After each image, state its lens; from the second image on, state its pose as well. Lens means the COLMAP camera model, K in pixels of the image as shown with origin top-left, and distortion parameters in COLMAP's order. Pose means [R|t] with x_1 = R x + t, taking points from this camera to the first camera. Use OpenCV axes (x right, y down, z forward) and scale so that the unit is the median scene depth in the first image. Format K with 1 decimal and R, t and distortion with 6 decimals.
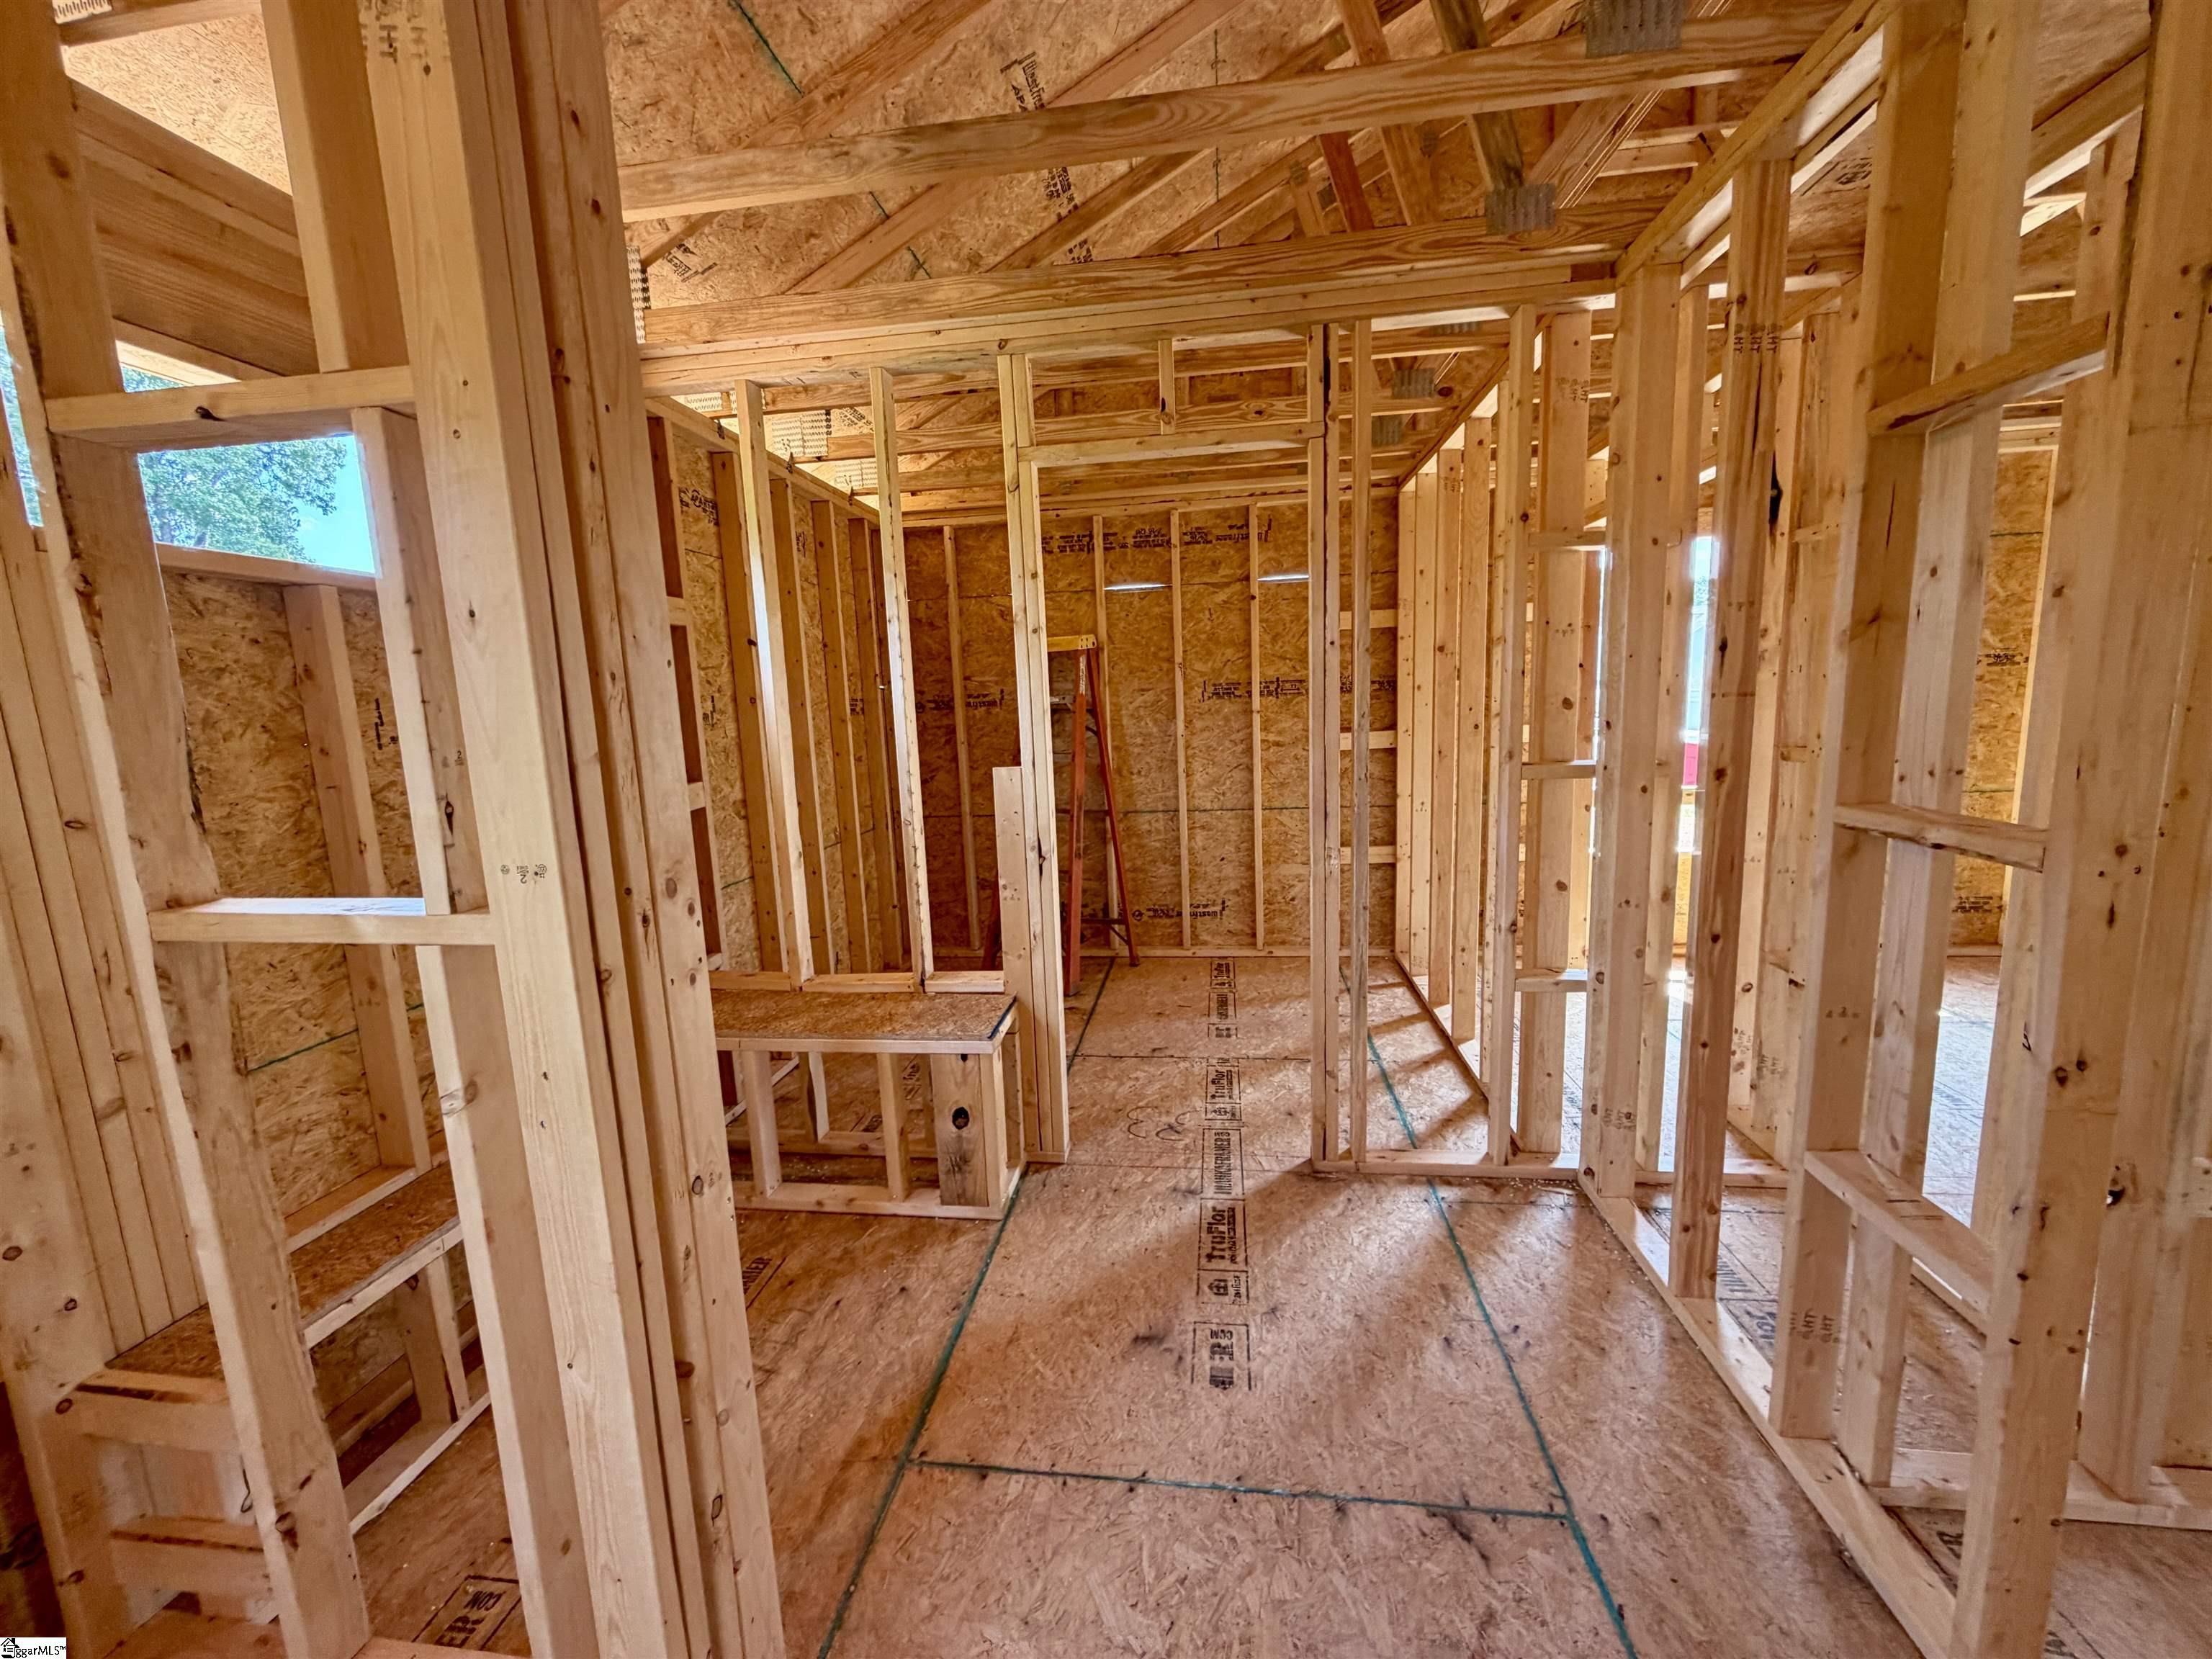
lens RADIAL K [[883.1, 0, 1107.0], [0, 883.1, 838.5], [0, 0, 1]] dist [-0.001149, 0.000213]
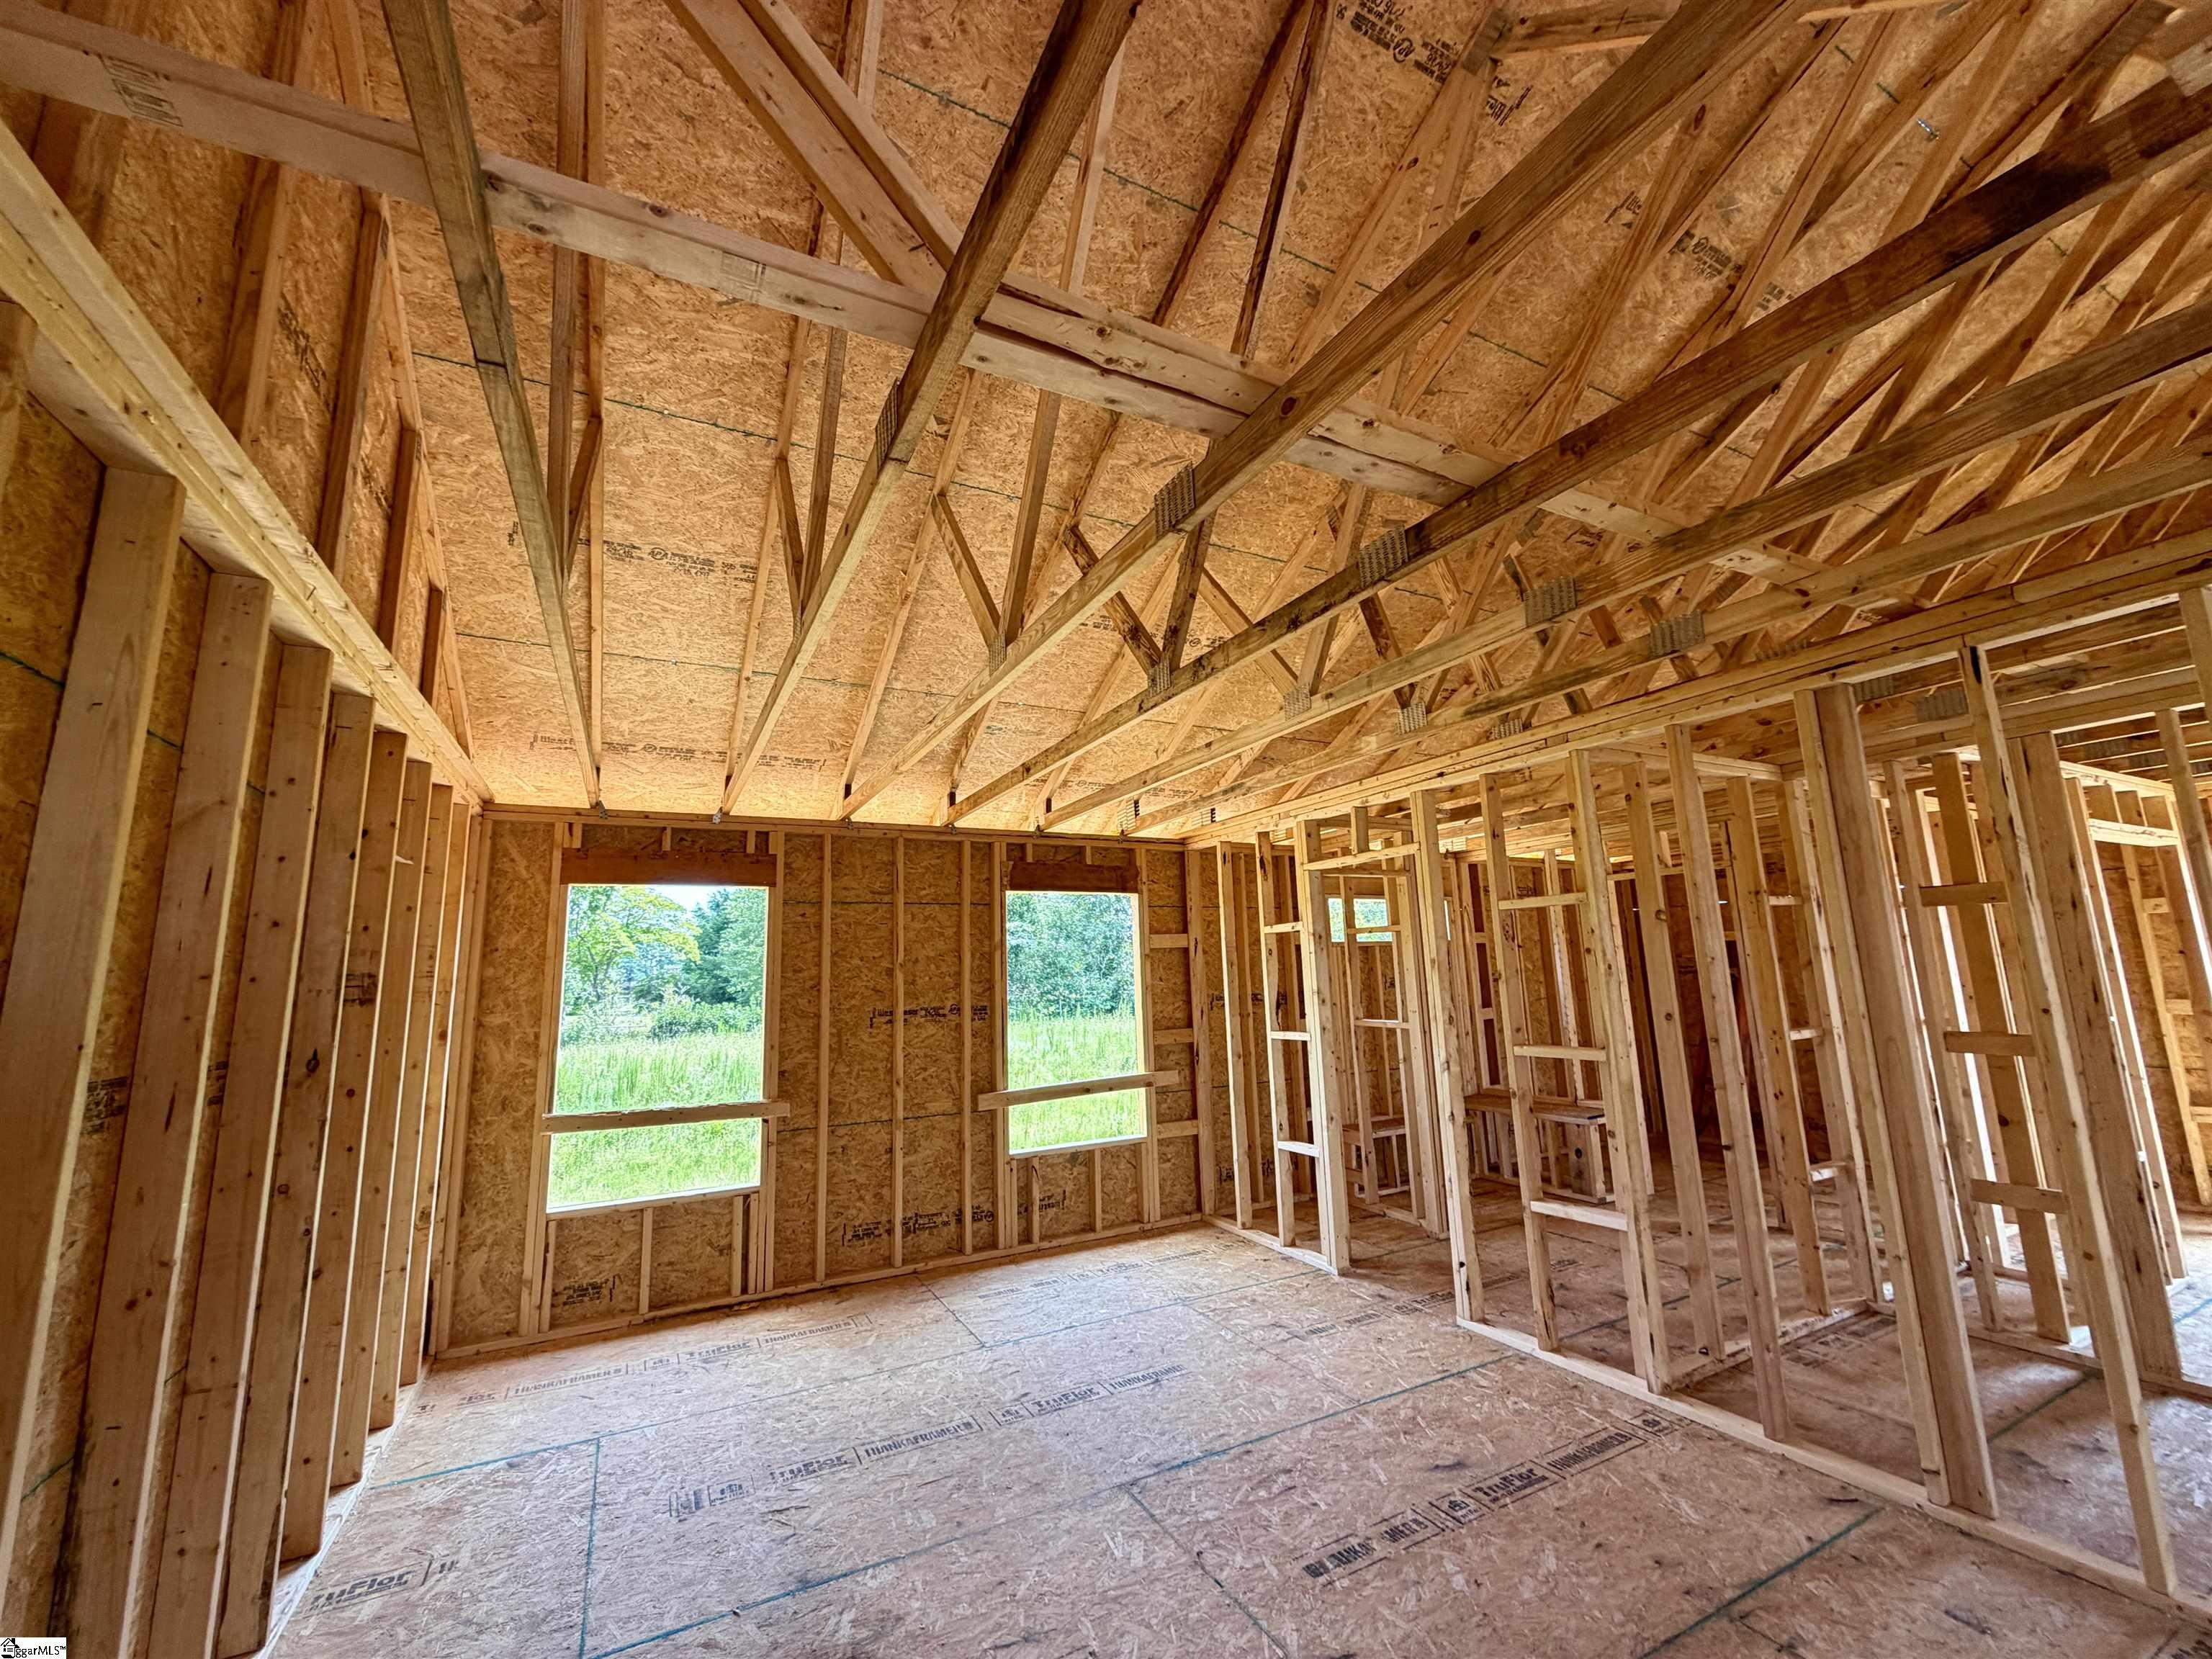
lens RADIAL K [[883.1, 0, 1097.1], [0, 883.1, 836.5], [0, 0, 1]] dist [-0.001149, 0.000213]
pose [[0.567676, -0.108858, -0.816023, 2.642202], [-0.121275, 0.969347, -0.213678, 0.356626], [0.814270, 0.220263, 0.537073, -3.558082]]
